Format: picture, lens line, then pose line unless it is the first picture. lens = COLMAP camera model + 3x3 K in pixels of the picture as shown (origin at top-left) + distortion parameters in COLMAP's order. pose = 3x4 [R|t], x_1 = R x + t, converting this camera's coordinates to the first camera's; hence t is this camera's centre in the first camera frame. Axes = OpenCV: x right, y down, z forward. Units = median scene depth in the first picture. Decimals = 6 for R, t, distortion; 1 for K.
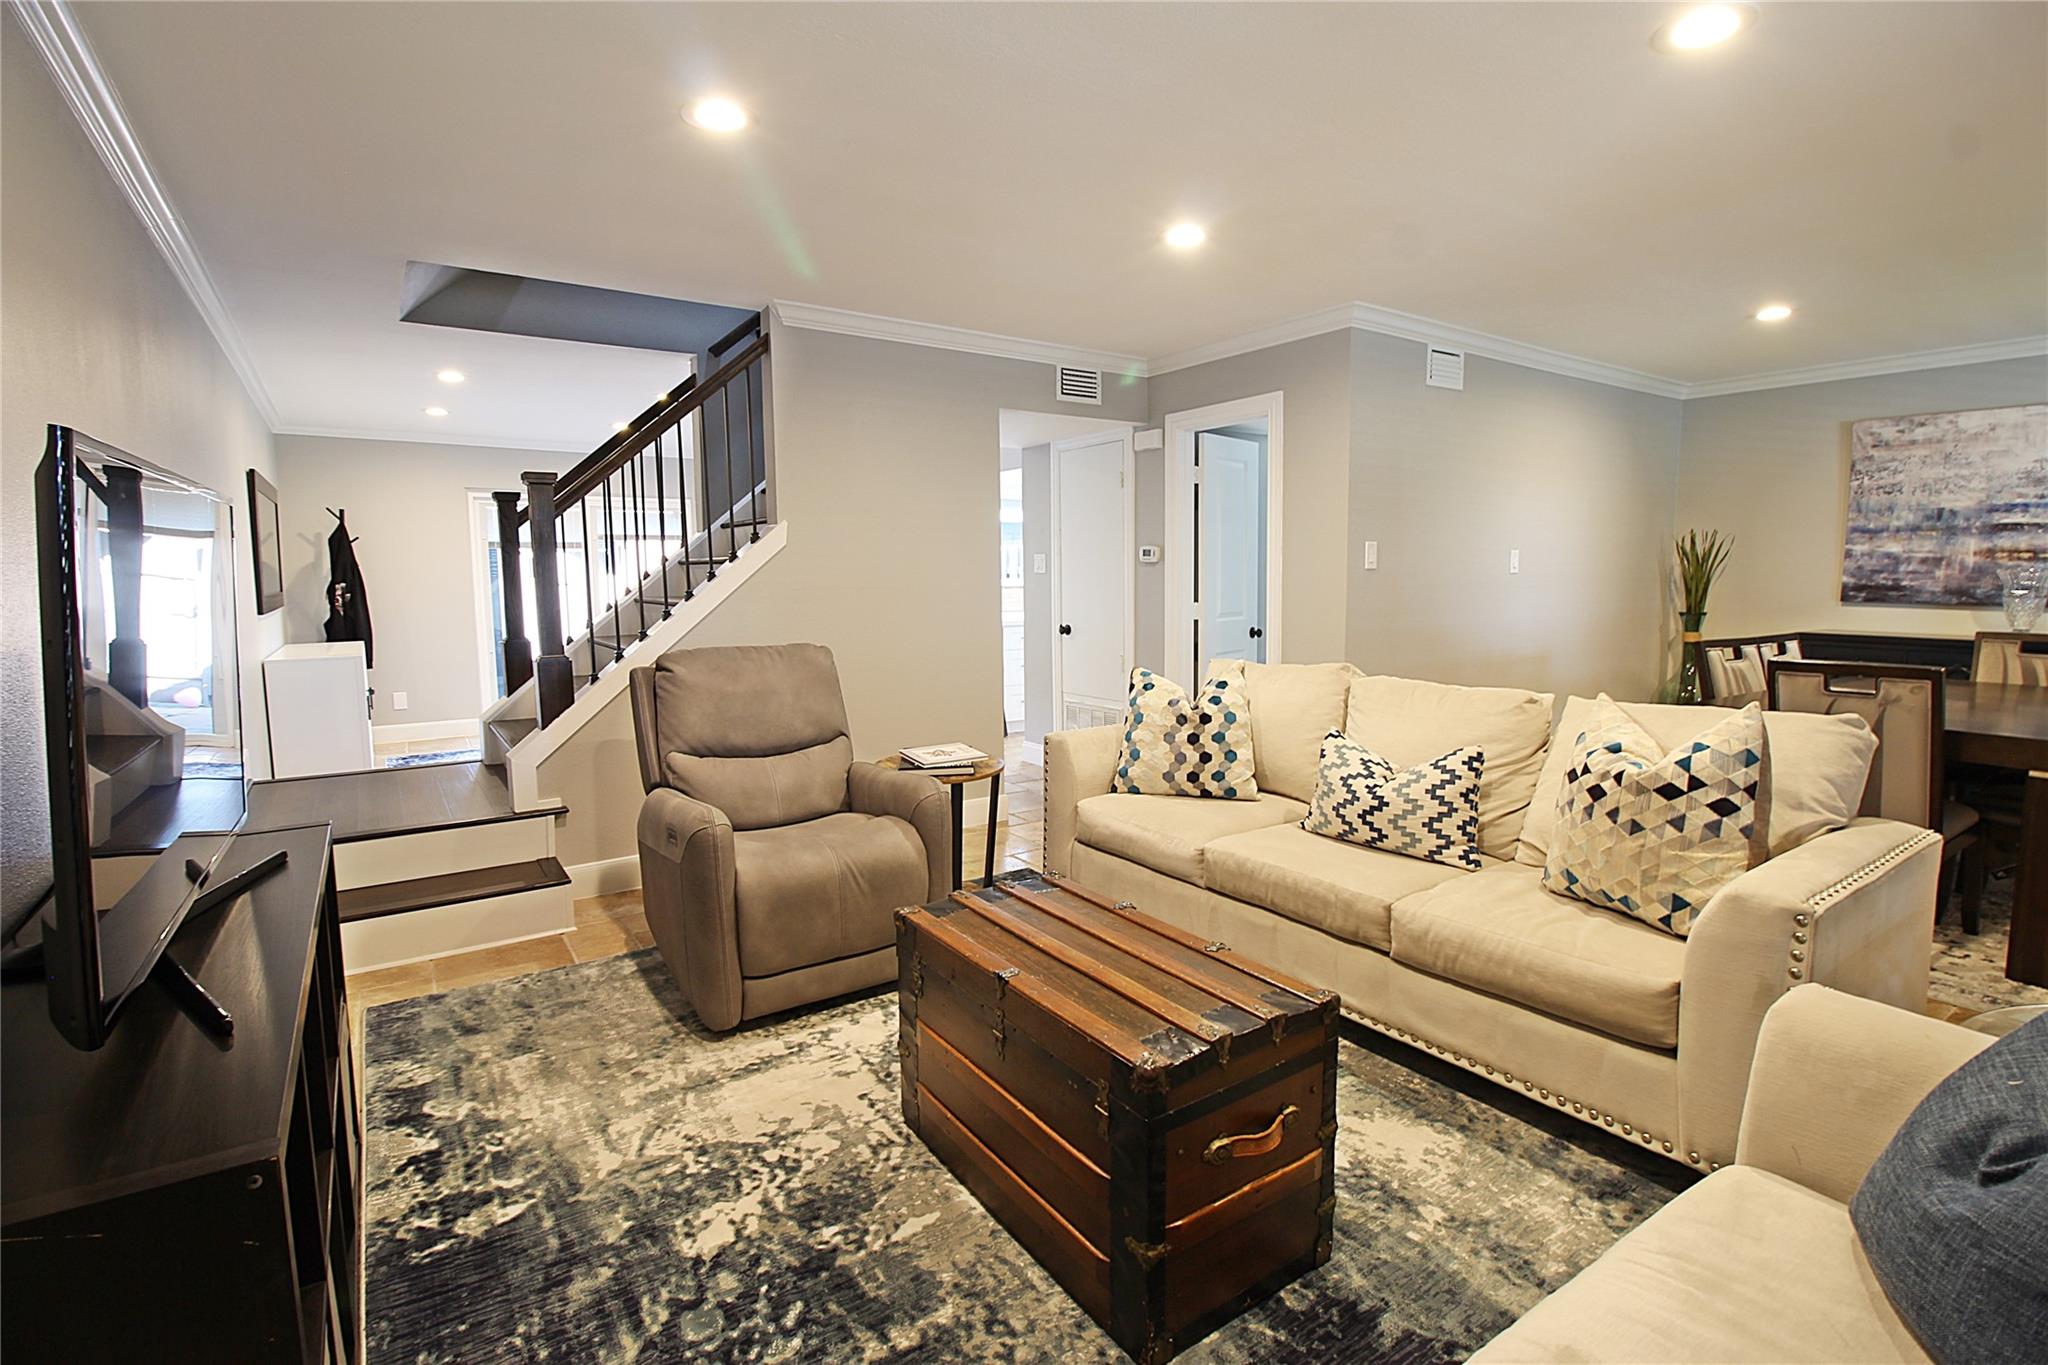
lens RADIAL K [[952.2, 0, 1013.6], [0, 952.2, 666.8], [0, 0, 1]] dist [-0.001828, -0.012067]
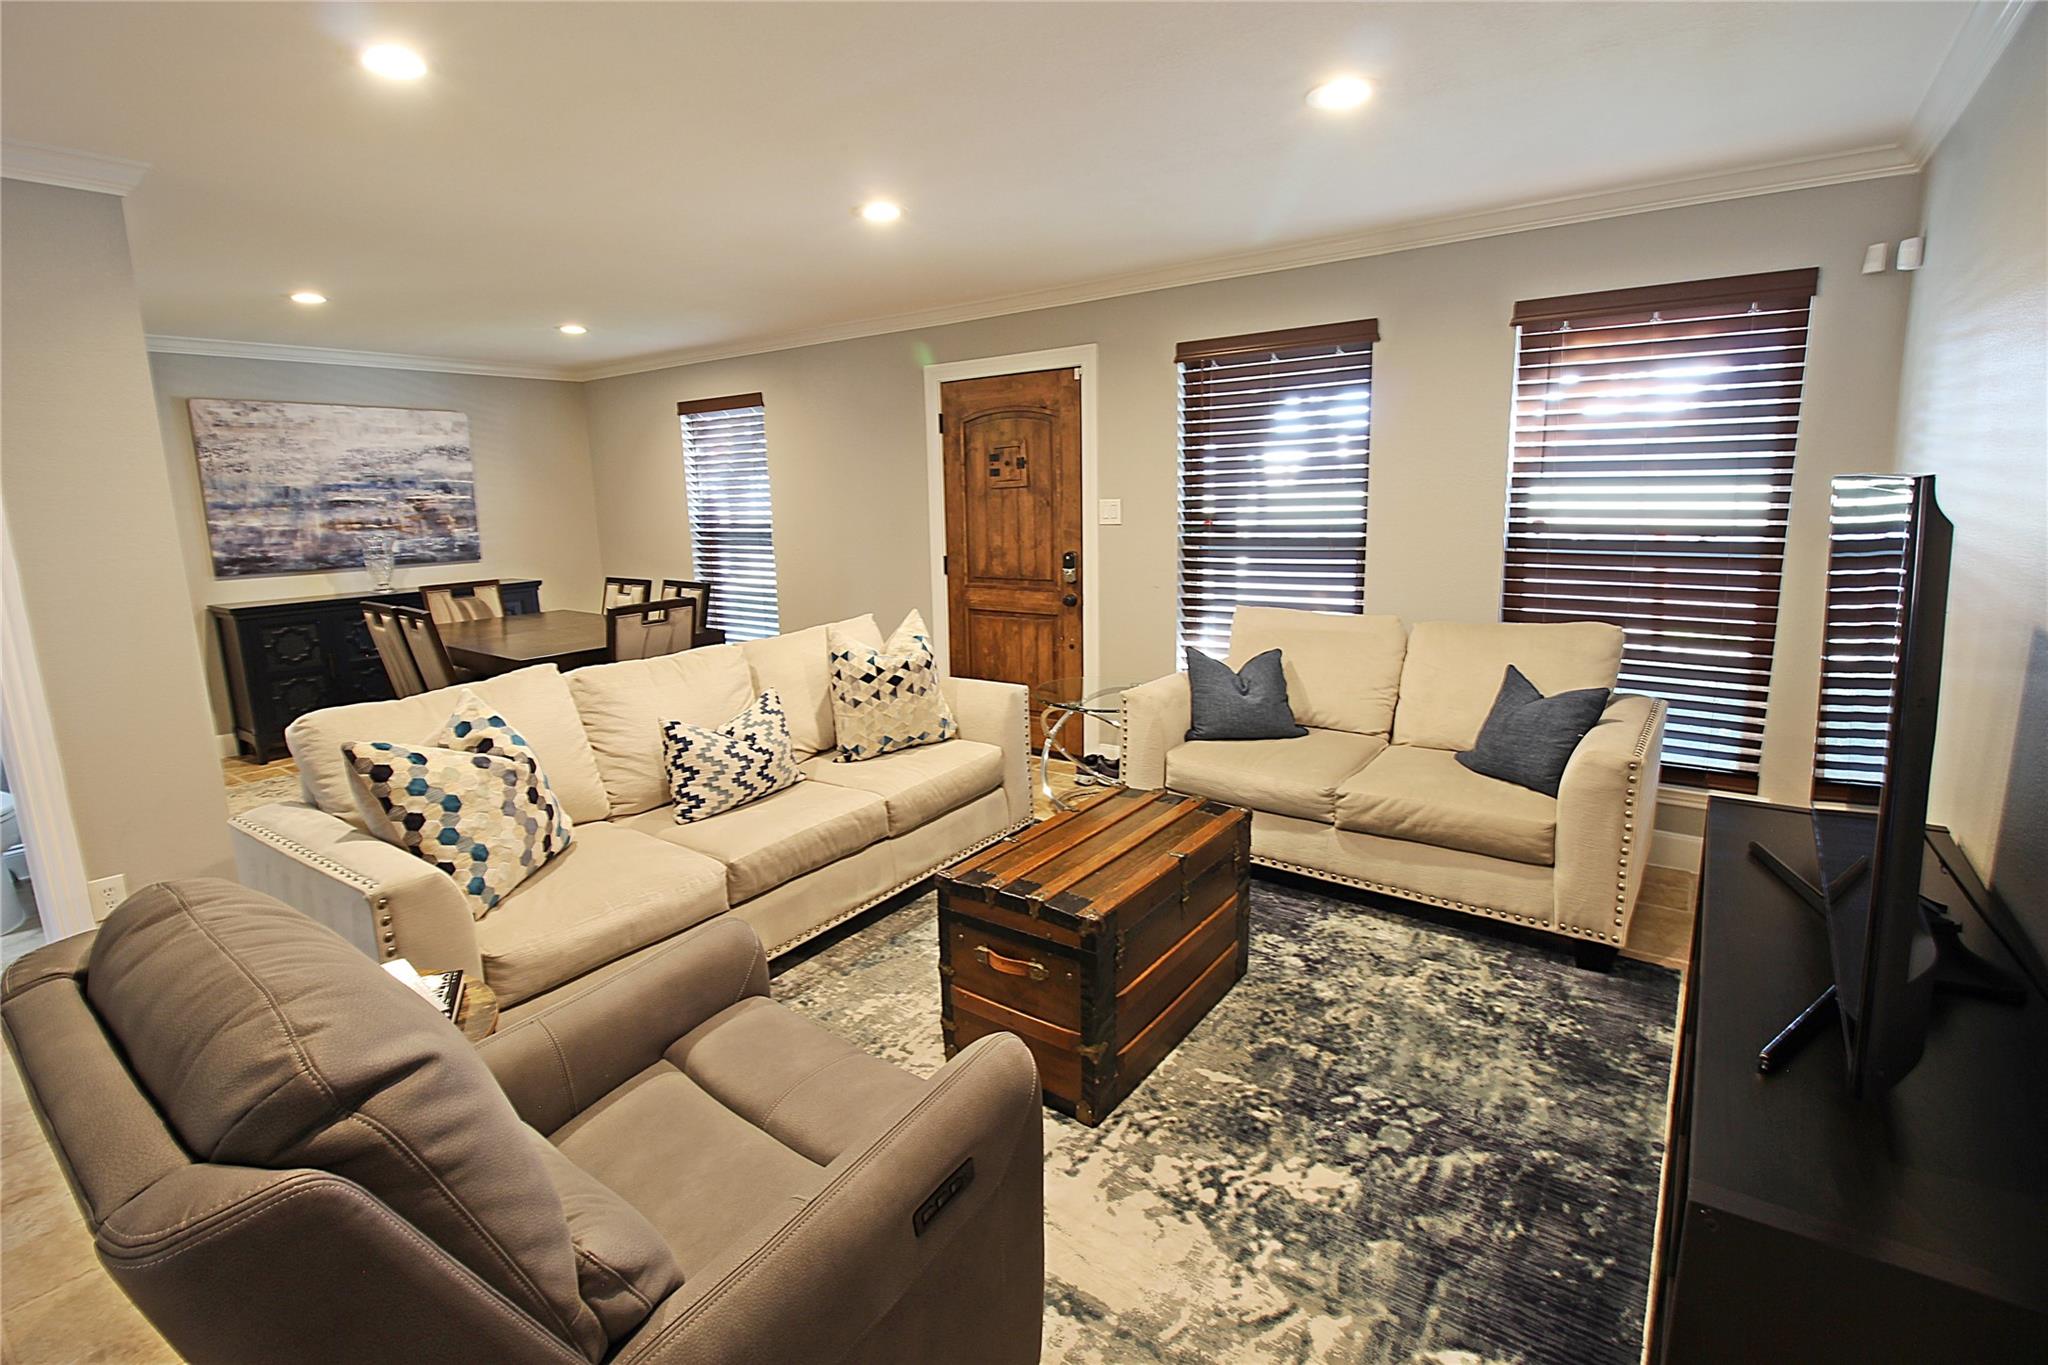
lens RADIAL K [[952.2, 0, 1013.6], [0, 952.2, 666.8], [0, 0, 1]] dist [-0.001828, -0.012067]
pose [[-0.341016, -0.154485, 0.927277, -0.964065], [0.123232, 0.970546, 0.207014, -0.202910], [-0.931945, 0.184865, -0.311934, 1.360311]]
